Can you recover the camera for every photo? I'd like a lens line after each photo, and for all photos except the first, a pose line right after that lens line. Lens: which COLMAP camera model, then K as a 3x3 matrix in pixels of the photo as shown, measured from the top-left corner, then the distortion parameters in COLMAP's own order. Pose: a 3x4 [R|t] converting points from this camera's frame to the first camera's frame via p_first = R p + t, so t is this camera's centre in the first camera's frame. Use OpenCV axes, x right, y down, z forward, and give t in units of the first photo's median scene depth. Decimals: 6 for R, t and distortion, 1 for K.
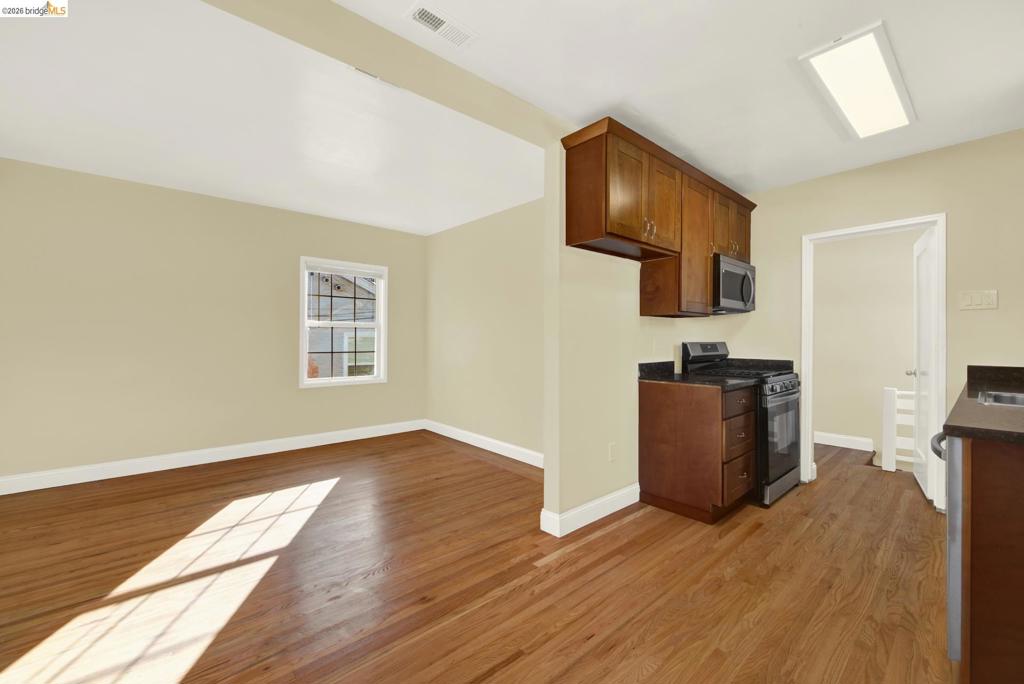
lens RADIAL K [[419.7, 0, 519.9], [0, 419.7, 338.3], [0, 0, 1]] dist [-0.000242, -0.000775]
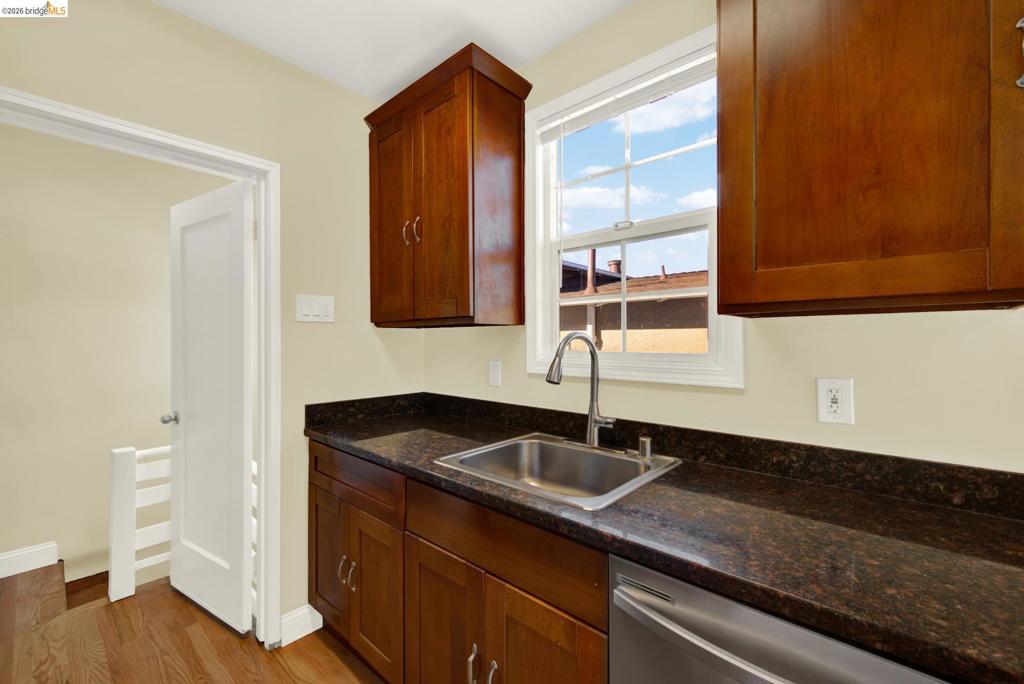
lens RADIAL K [[419.7, 0, 518.8], [0, 419.7, 340.1], [0, 0, 1]] dist [-0.000242, -0.000775]
pose [[-0.107345, -0.002456, 0.994219, 0.343382], [-0.002292, 0.999995, 0.002222, -0.038870], [-0.994219, -0.002040, -0.107350, 0.691555]]
